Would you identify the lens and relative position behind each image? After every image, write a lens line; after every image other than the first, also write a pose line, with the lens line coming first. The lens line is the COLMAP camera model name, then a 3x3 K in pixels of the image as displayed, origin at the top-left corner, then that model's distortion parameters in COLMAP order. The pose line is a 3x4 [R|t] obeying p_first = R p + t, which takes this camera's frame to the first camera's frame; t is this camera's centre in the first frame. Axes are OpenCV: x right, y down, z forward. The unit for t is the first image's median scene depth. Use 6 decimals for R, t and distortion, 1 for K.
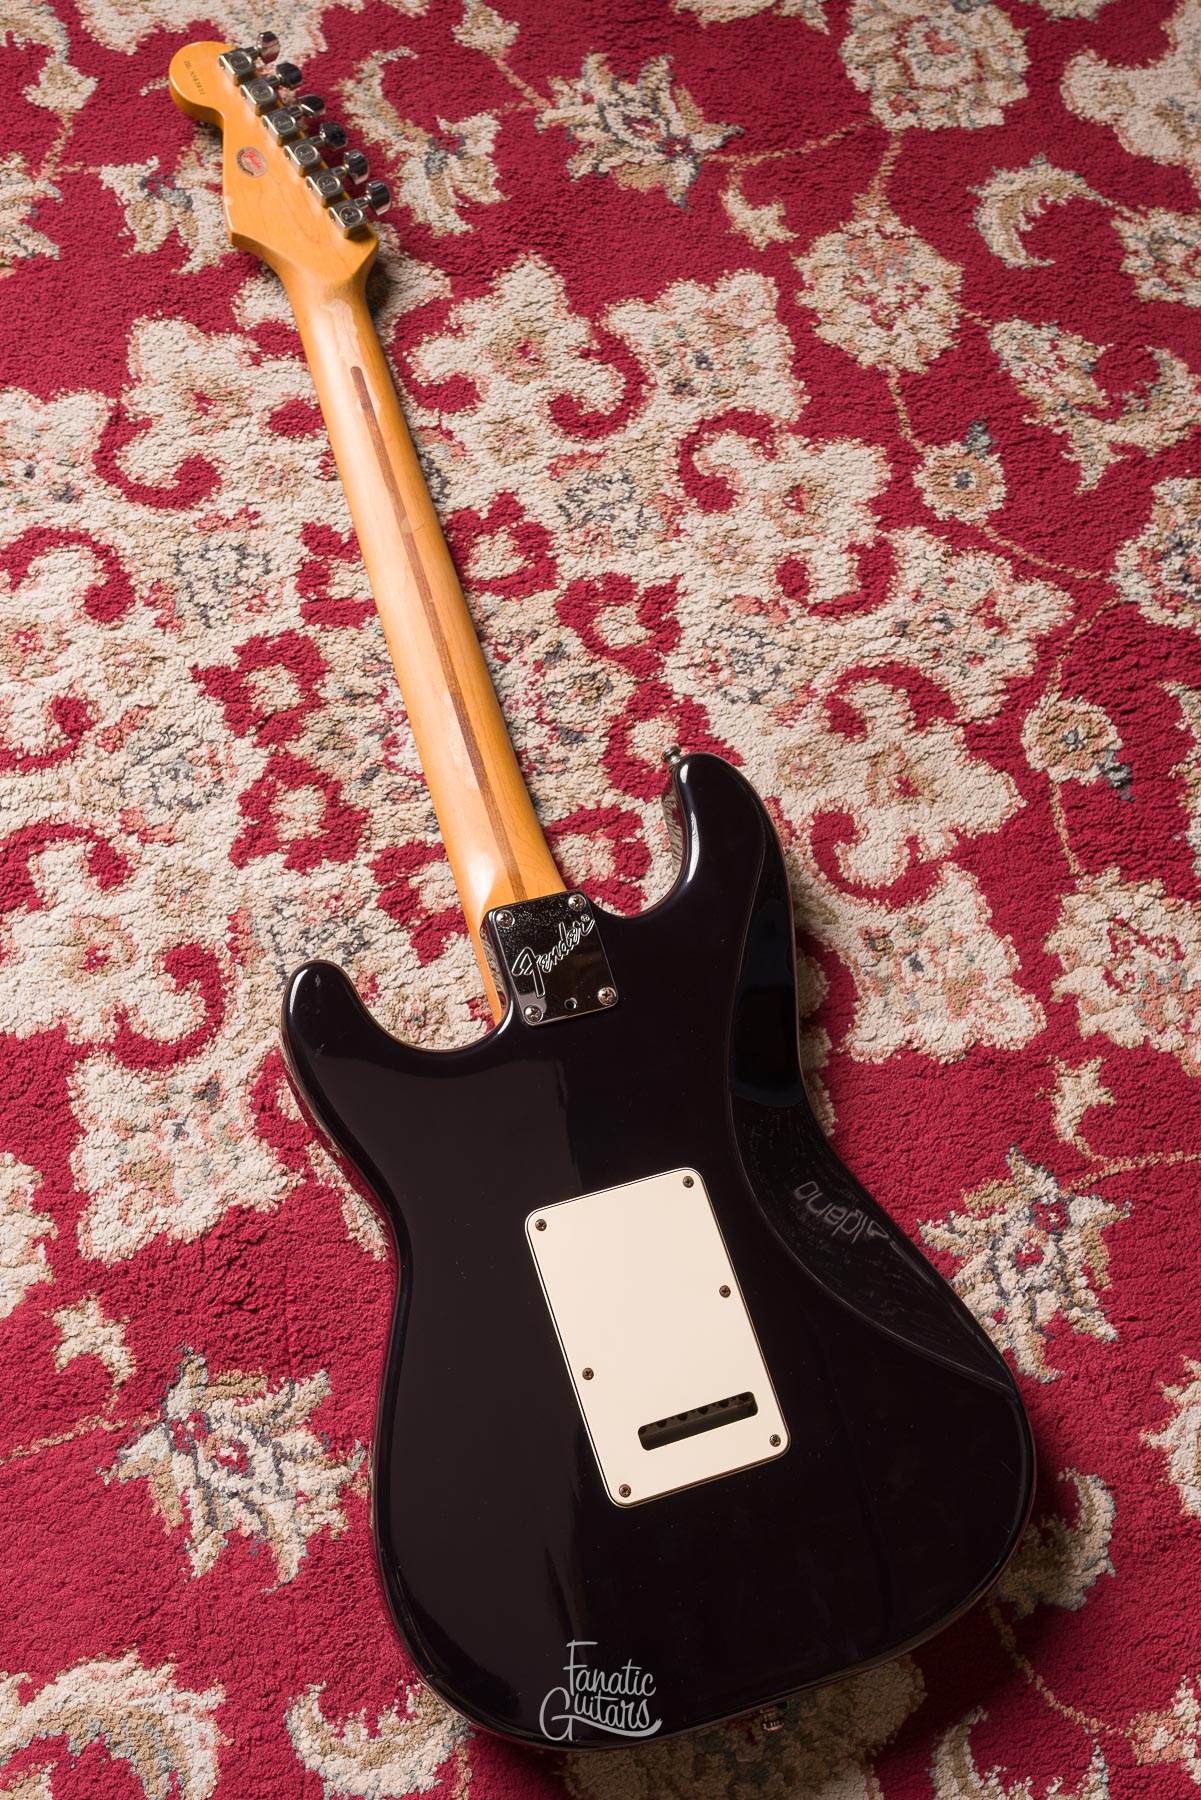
lens RADIAL K [[2077.8, 0, 601.0], [0, 2077.8, 902.0], [0, 0, 1]] dist [-0.000573, 0.000094]
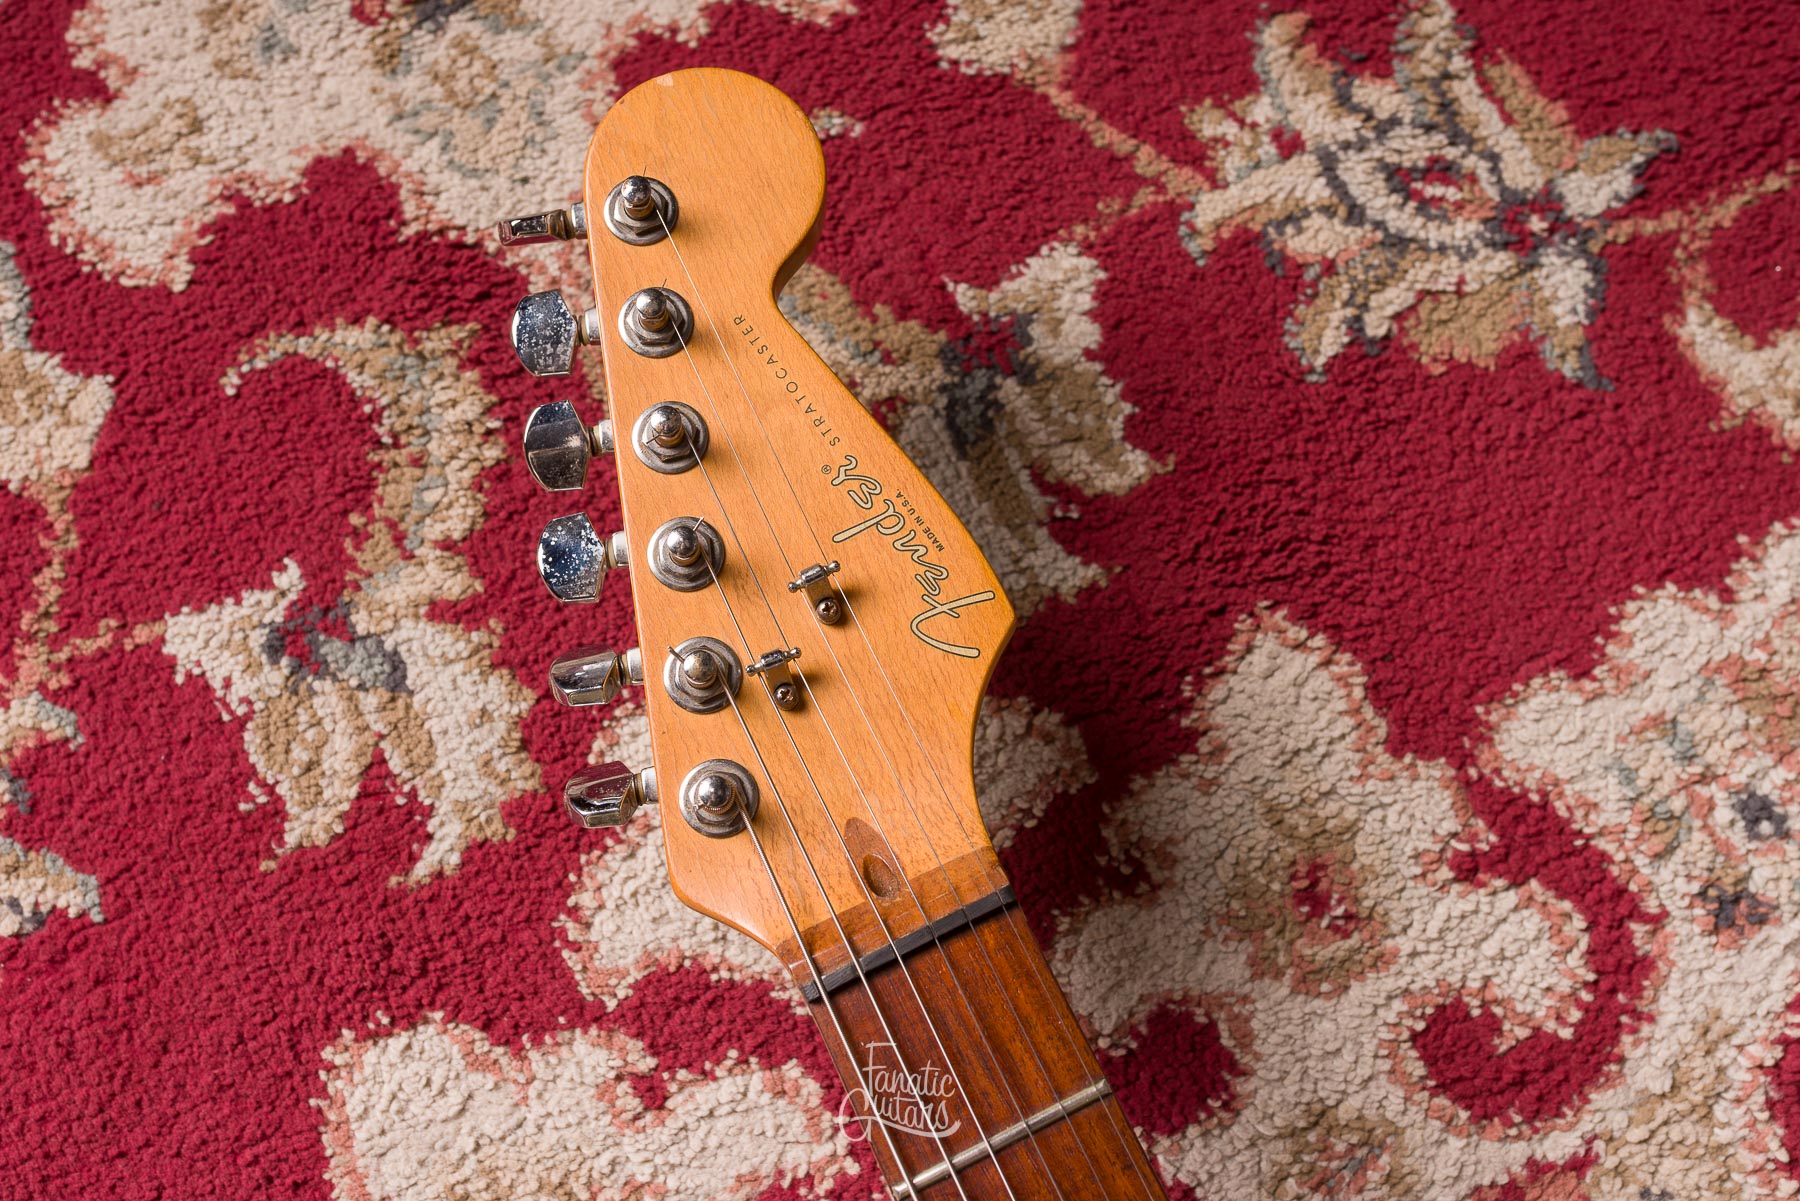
lens RADIAL K [[1880.5, 0, 839.5], [0, 1880.5, 531.8], [0, 0, 1]] dist [-0.000150, 0.001679]
pose [[0.980543, -0.188784, -0.053819, -0.099262], [0.192875, 0.977524, 0.085126, -0.408677], [0.036539, -0.093850, 0.994916, 0.705038]]
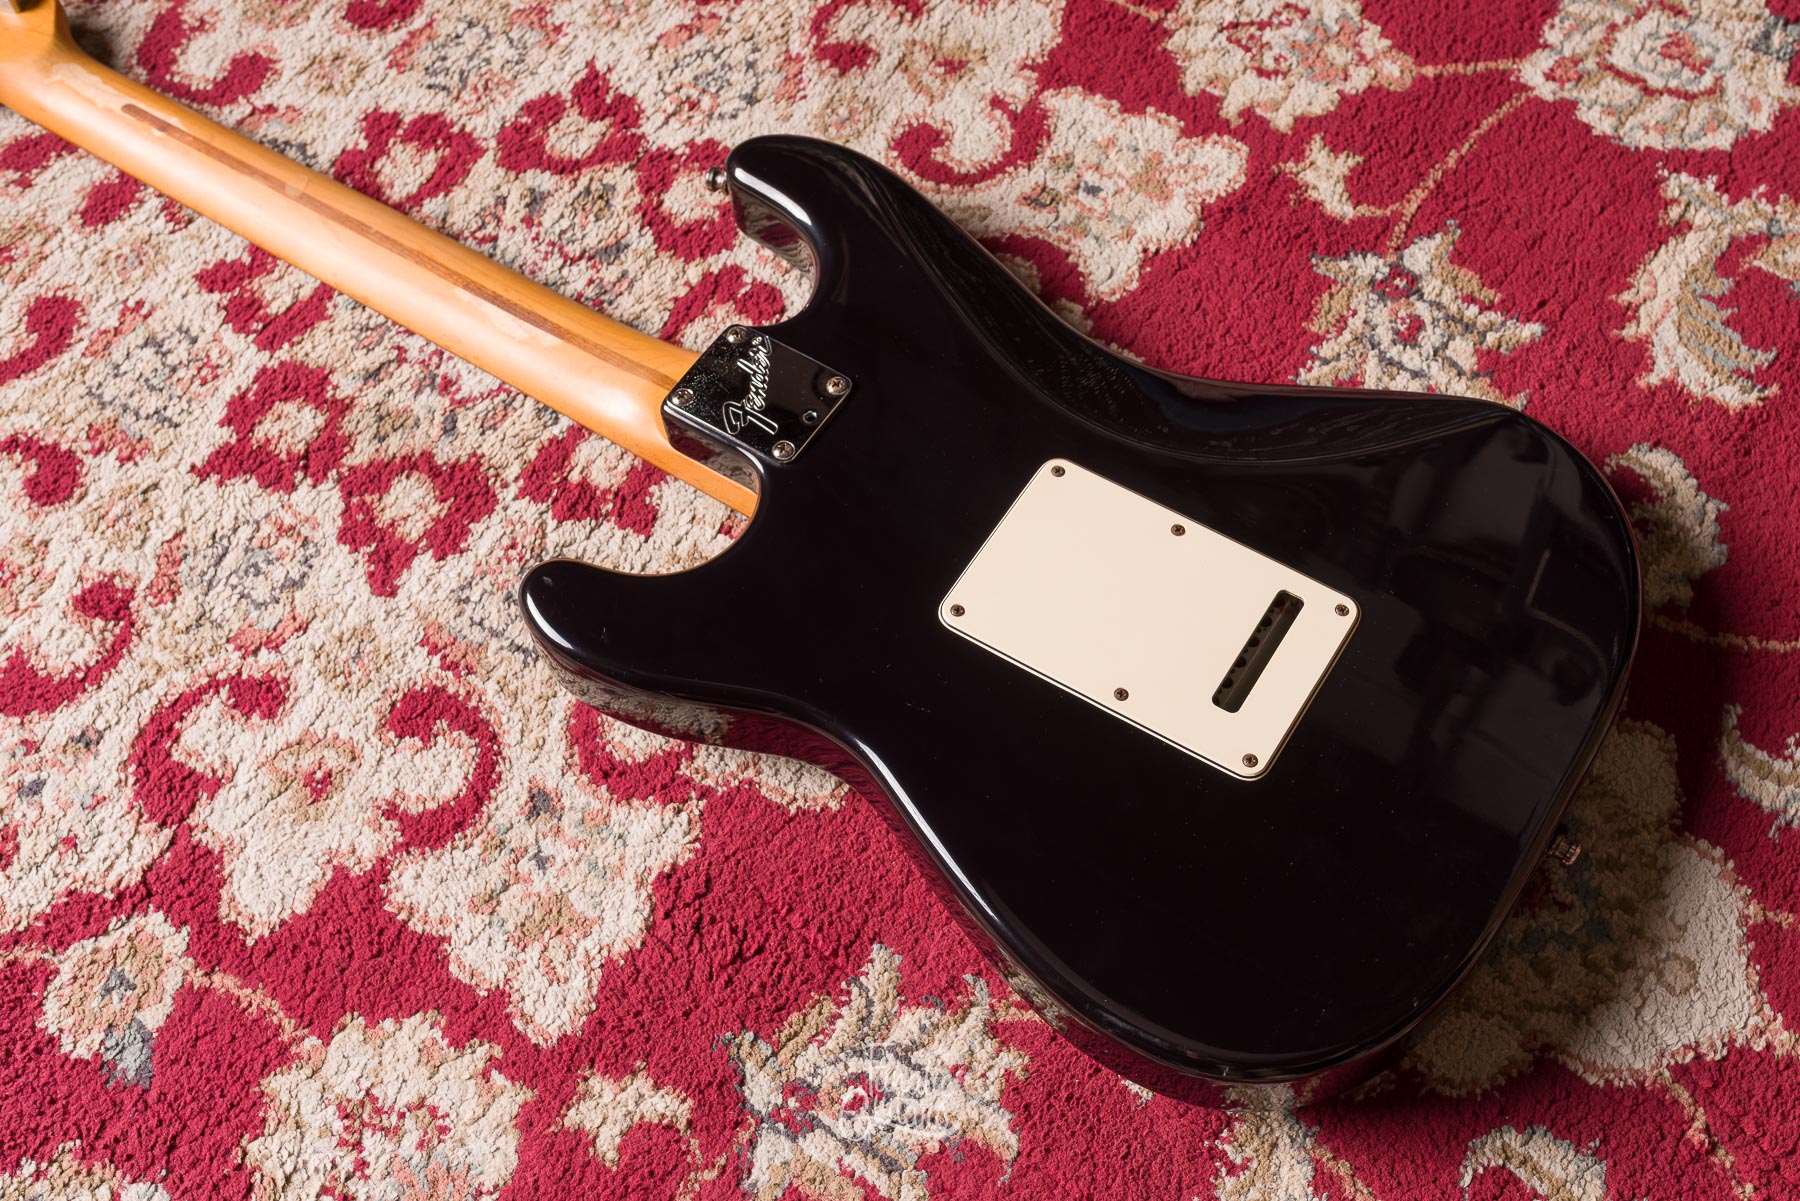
lens RADIAL K [[2077.8, 0, 1094.2], [0, 2077.8, 647.3], [0, 0, 1]] dist [-0.000573, 0.000094]
pose [[0.738345, -0.650107, 0.179464, -0.126980], [0.665306, 0.745709, -0.035857, 0.203086], [-0.110517, 0.145874, 0.983111, 0.173155]]
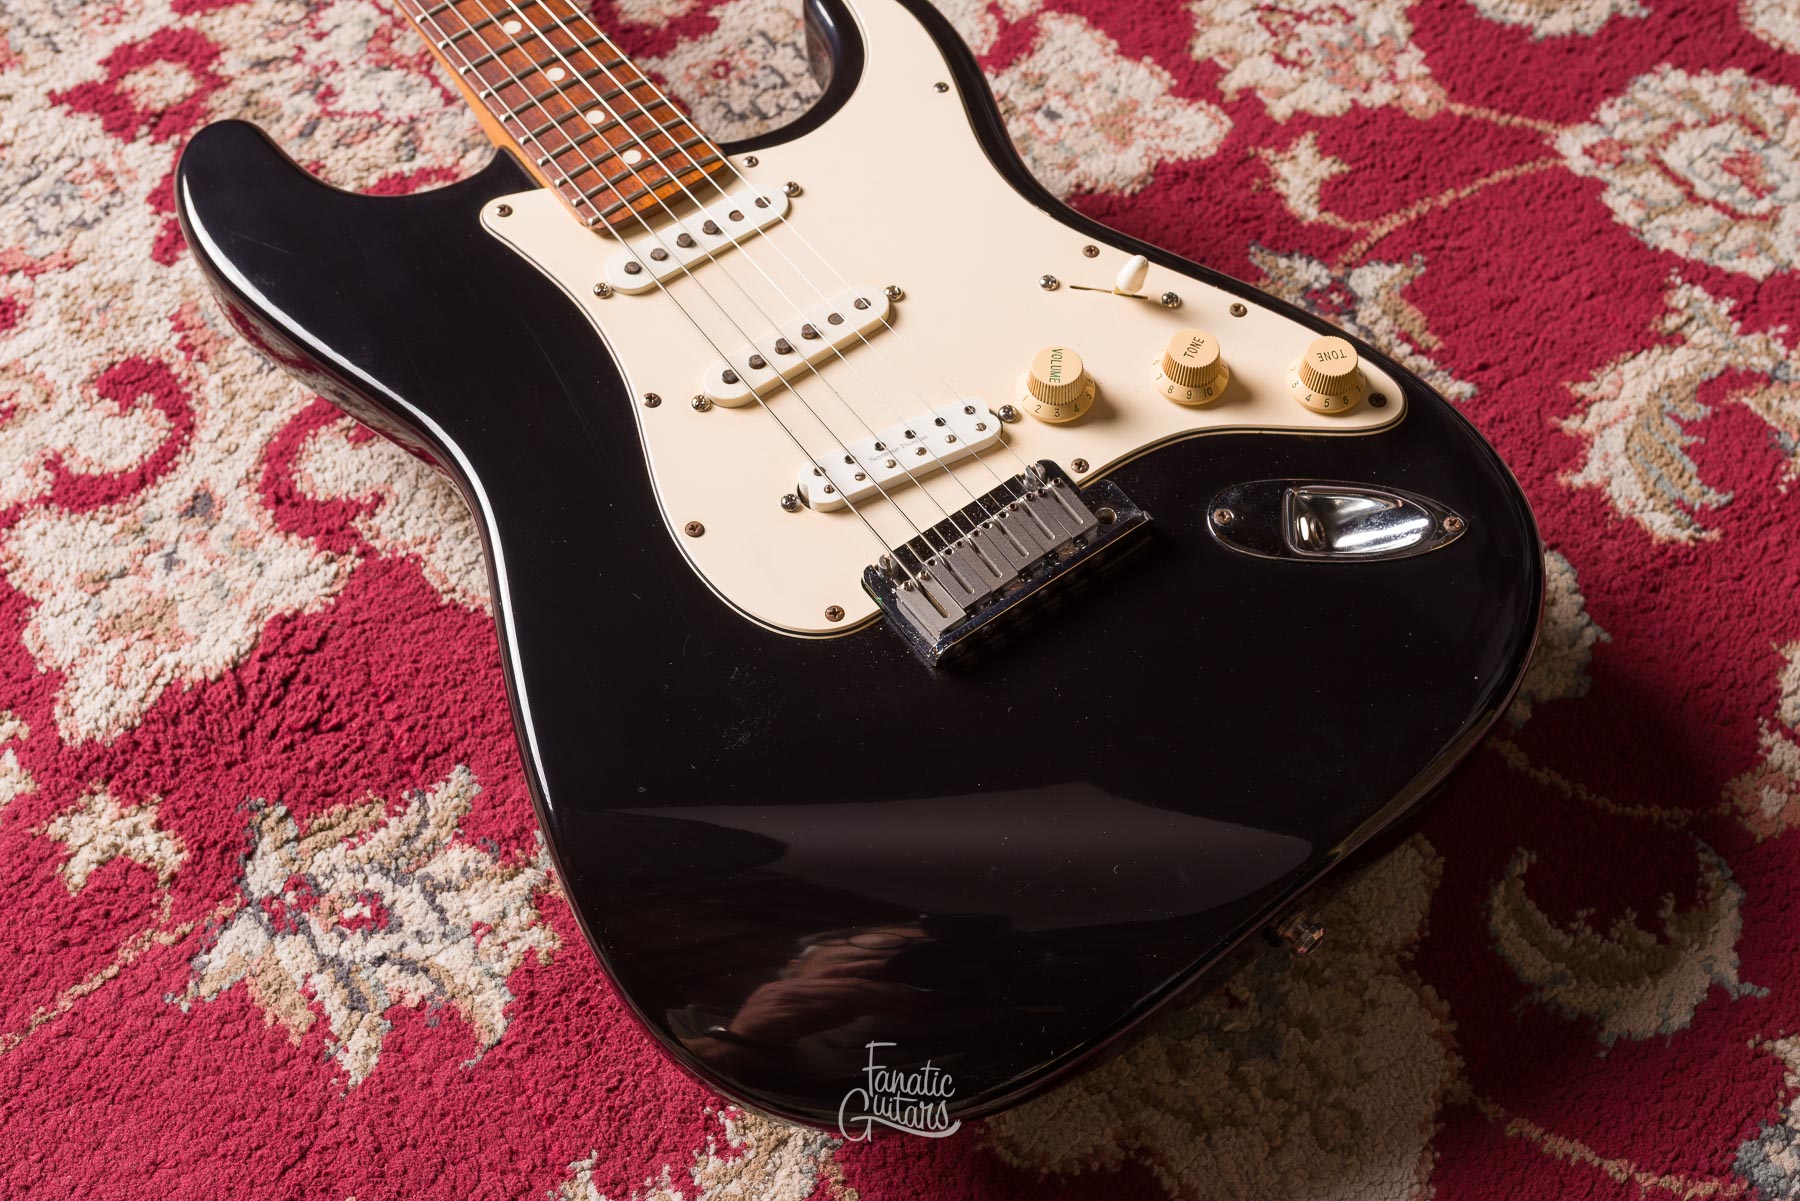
lens RADIAL K [[1886.5, 0, 965.2], [0, 1886.5, 643.9], [0, 0, 1]] dist [-0.000500, 0.002538]
pose [[0.928082, -0.354387, 0.114339, -0.032216], [0.369838, 0.913014, -0.172119, 0.323294], [-0.043397, 0.202028, 0.978418, 0.337561]]
